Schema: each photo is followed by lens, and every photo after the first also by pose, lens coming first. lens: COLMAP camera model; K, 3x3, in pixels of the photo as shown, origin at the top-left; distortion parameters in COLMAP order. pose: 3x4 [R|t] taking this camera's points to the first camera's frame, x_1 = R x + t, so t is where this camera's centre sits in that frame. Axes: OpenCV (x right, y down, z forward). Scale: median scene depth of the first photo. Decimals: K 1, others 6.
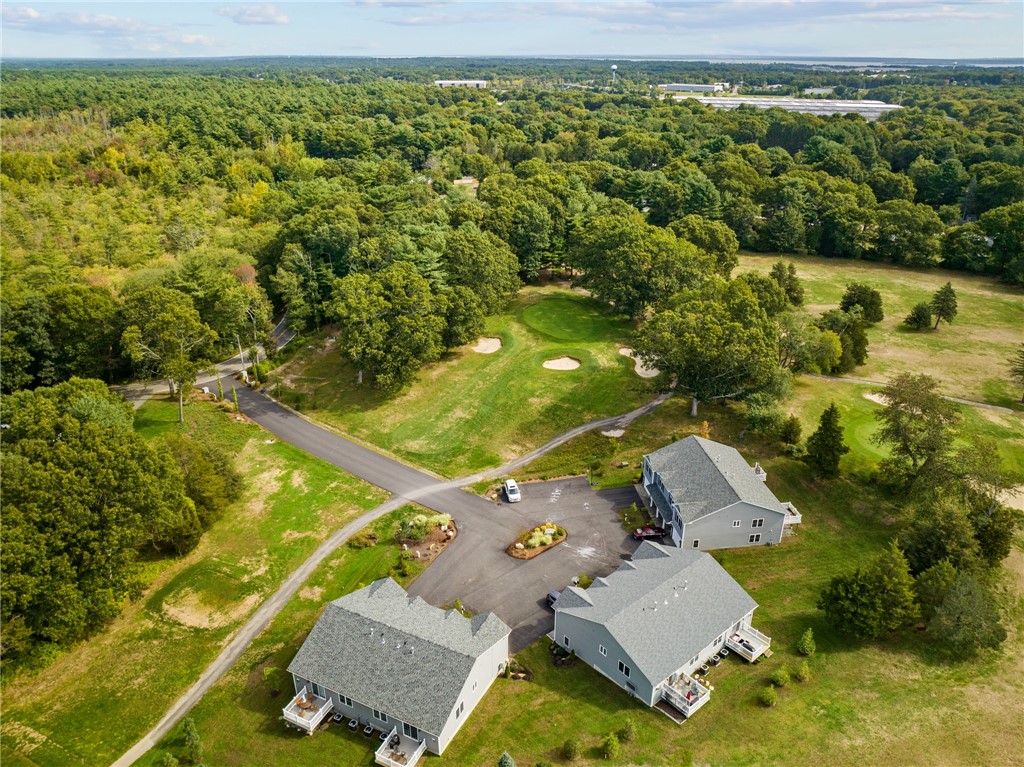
lens RADIAL K [[720.9, 0, 516.5], [0, 720.9, 384.1], [0, 0, 1]] dist [-0.036107, 0.004366]
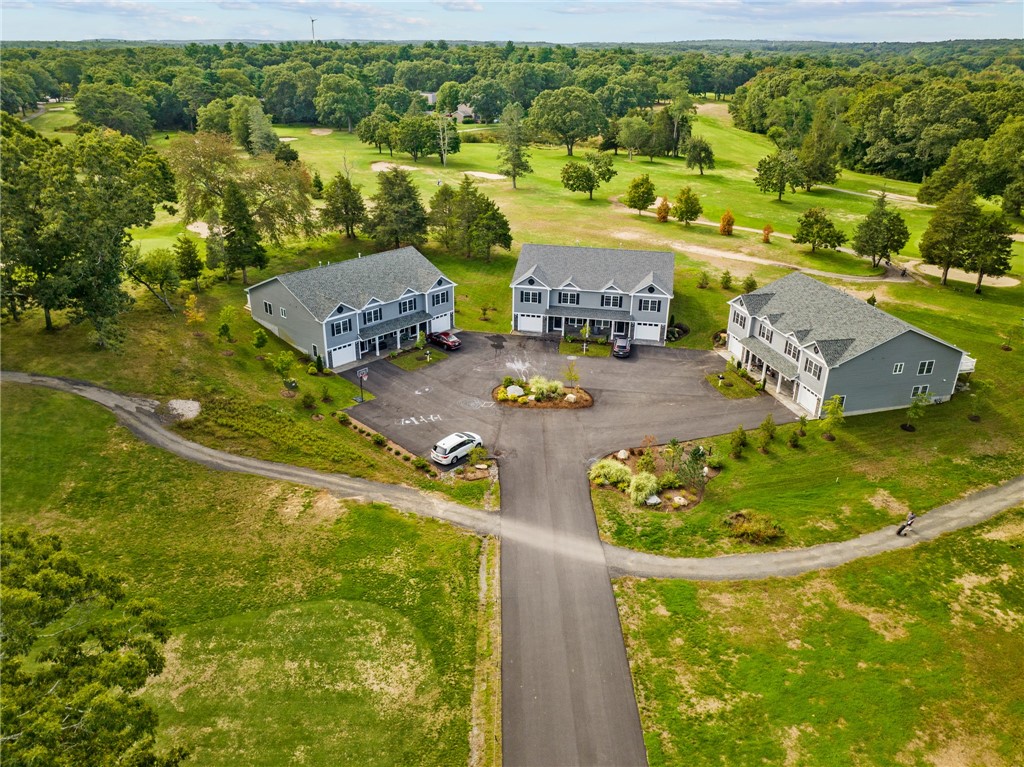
lens RADIAL K [[741.6, 0, 520.1], [0, 741.6, 381.6], [0, 0, 1]] dist [-0.035111, -0.003163]
pose [[-0.632066, -0.334762, 0.698875, -0.355644], [0.308520, 0.718603, 0.623238, -0.188214], [-0.710850, 0.609545, -0.350924, 1.003557]]
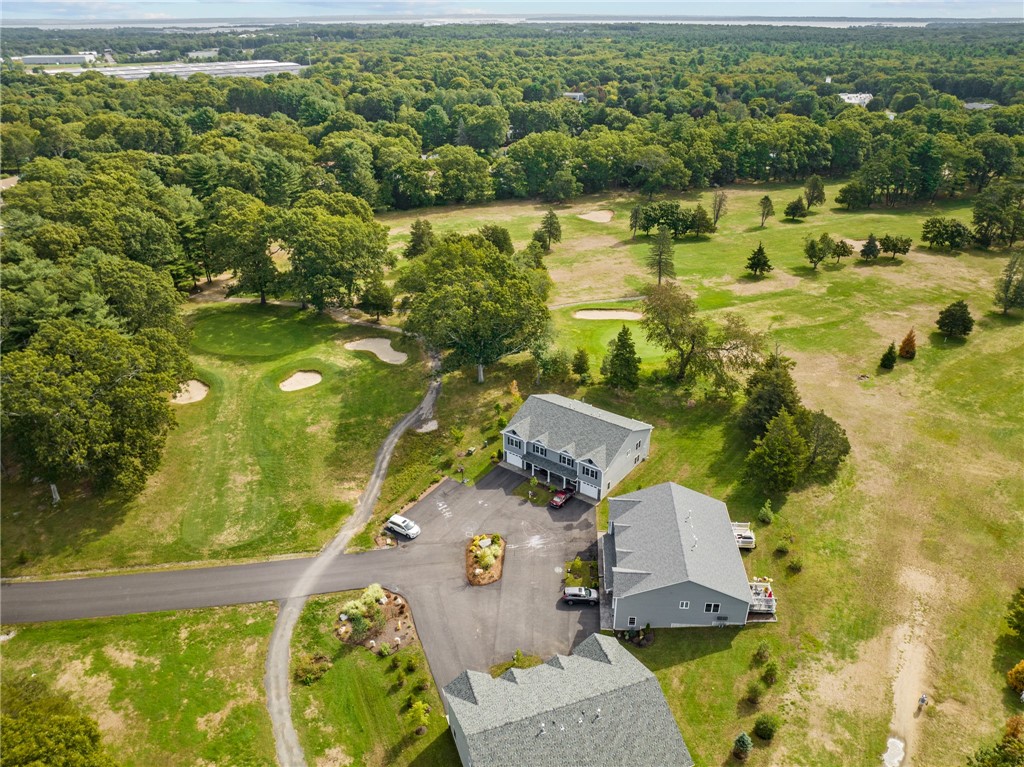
lens RADIAL K [[720.9, 0, 516.5], [0, 720.9, 384.1], [0, 0, 1]] dist [-0.036107, 0.004366]
pose [[0.701971, -0.331722, 0.630236, -0.356088], [0.303404, 0.939878, 0.156763, -0.096179], [-0.644347, 0.081173, 0.760413, 0.210182]]
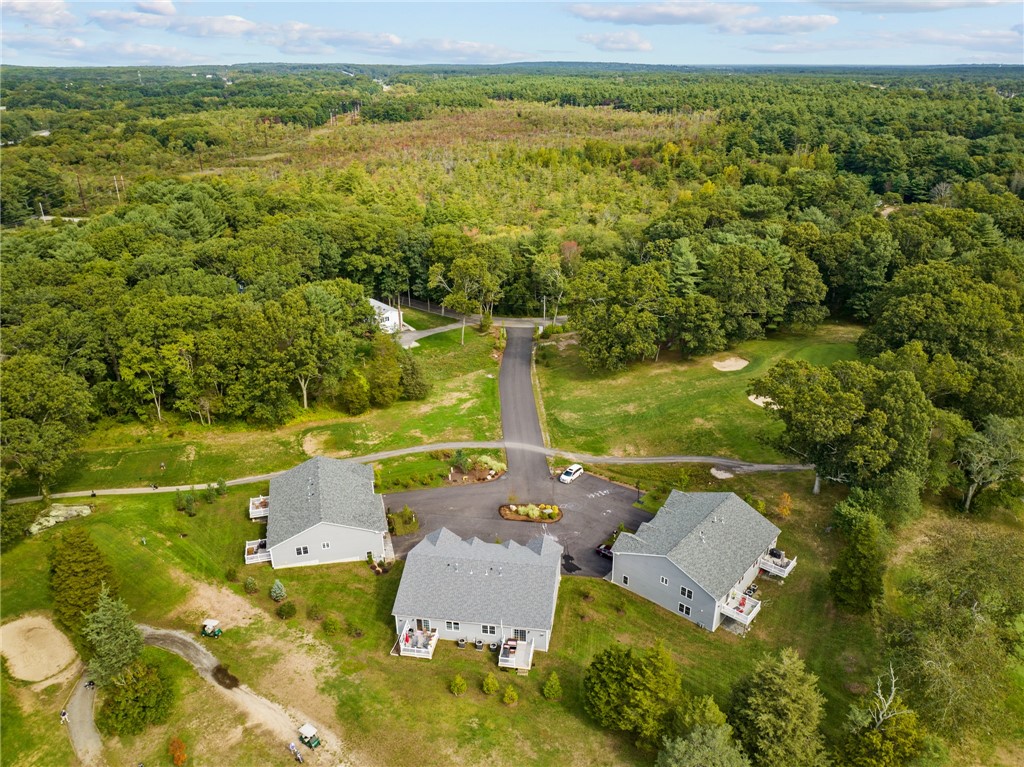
lens RADIAL K [[720.9, 0, 516.5], [0, 720.9, 384.1], [0, 0, 1]] dist [-0.036107, 0.004366]
pose [[0.657915, 0.299406, -0.691016, 0.564985], [-0.306050, 0.944684, 0.117926, -0.069110], [0.688100, 0.133900, 0.713155, 0.148081]]
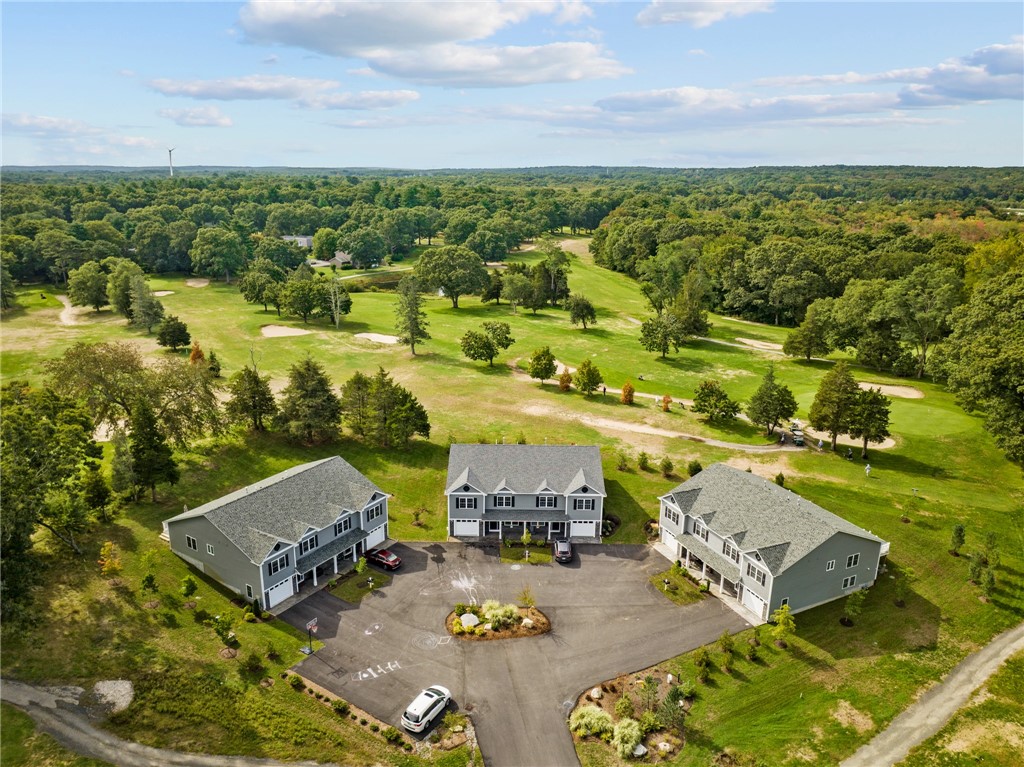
lens RADIAL K [[720.9, 0, 516.5], [0, 720.9, 384.1], [0, 0, 1]] dist [-0.036107, 0.004366]
pose [[-0.764645, -0.196751, 0.613684, -0.280941], [0.253931, 0.783234, 0.567506, -0.263630], [-0.592316, 0.589774, -0.548935, 0.981618]]
